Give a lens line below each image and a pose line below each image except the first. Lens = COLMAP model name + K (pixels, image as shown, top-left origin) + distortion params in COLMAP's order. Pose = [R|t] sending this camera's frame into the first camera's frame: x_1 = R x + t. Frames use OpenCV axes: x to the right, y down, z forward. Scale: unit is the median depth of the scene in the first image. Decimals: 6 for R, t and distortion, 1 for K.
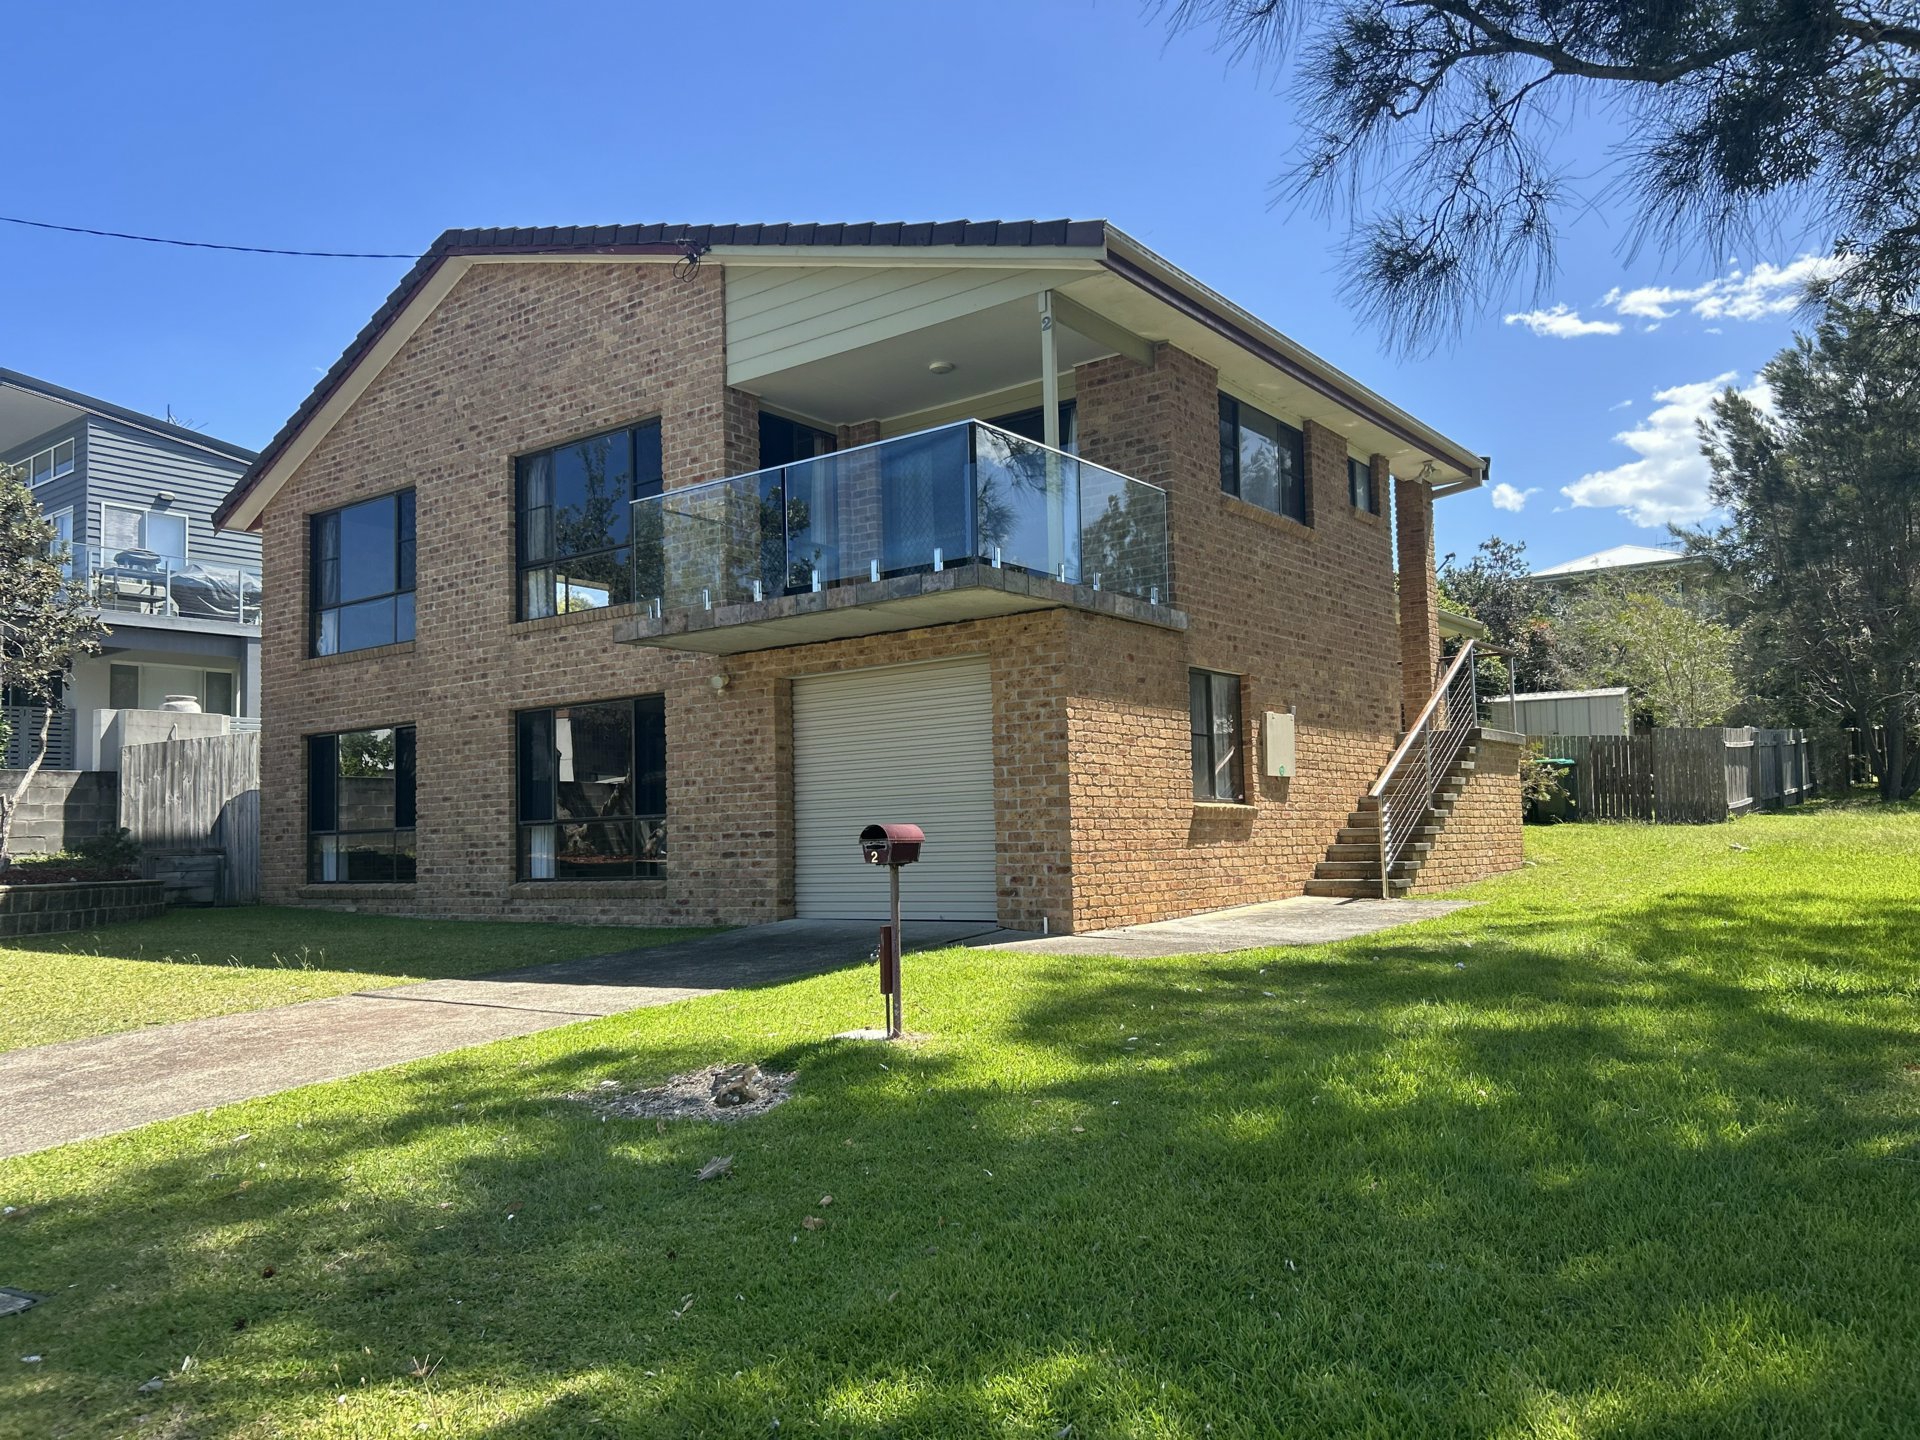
lens RADIAL K [[1415.6, 0, 903.2], [0, 1415.6, 719.3], [0, 0, 1]] dist [0.042243, -0.060498]
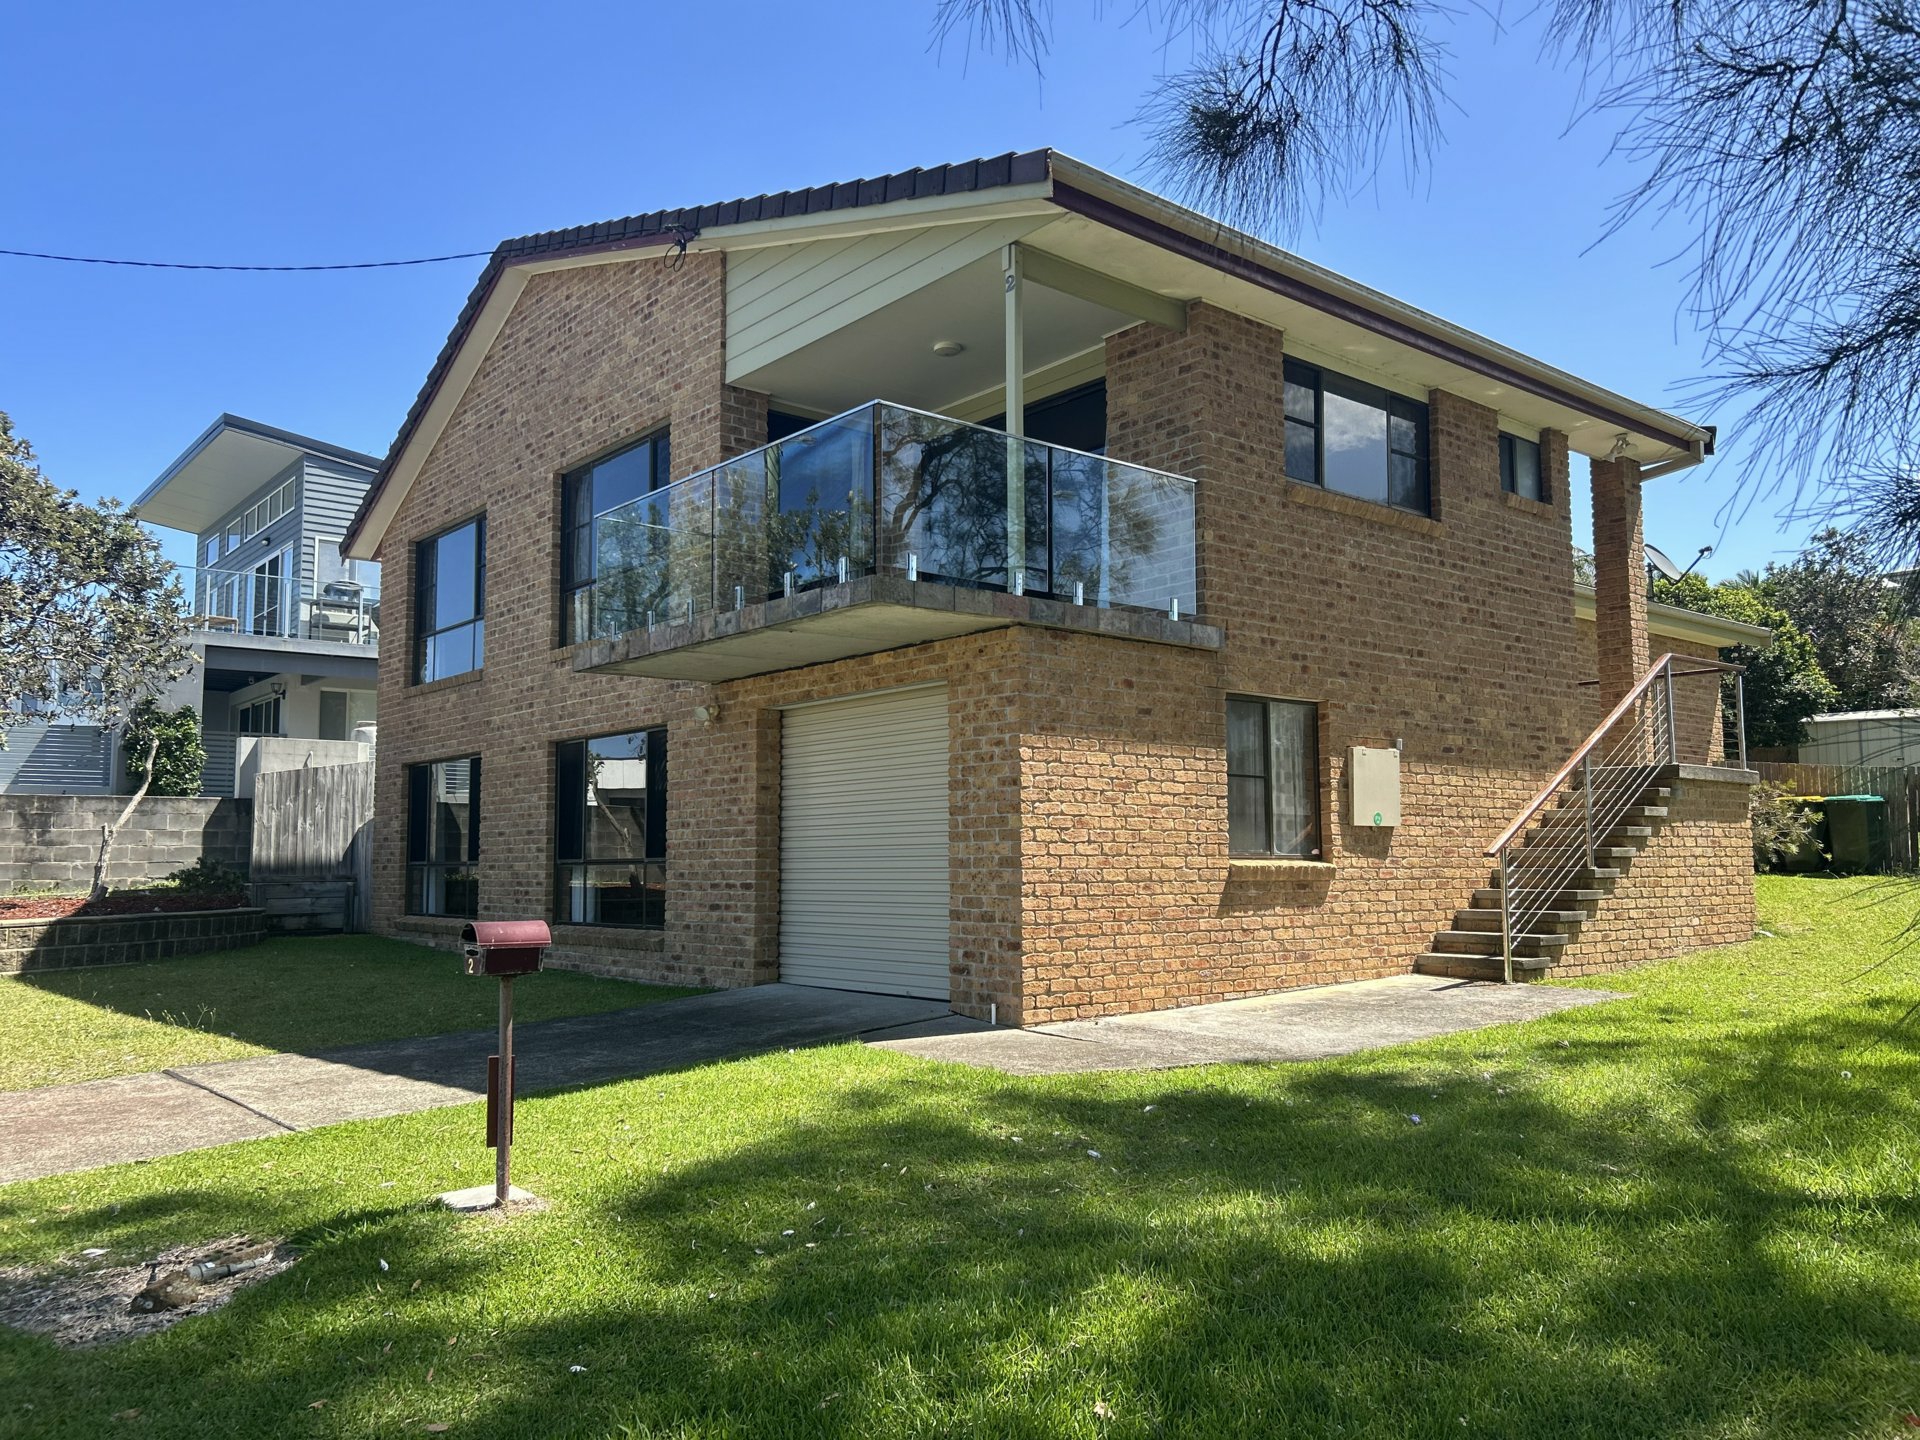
lens RADIAL K [[1415.6, 0, 903.2], [0, 1415.6, 719.3], [0, 0, 1]] dist [0.042243, -0.060498]
pose [[0.976441, -0.003101, -0.215764, 0.179233], [0.000680, 0.999936, -0.011295, -0.012056], [0.215785, 0.010882, 0.976380, 0.147976]]
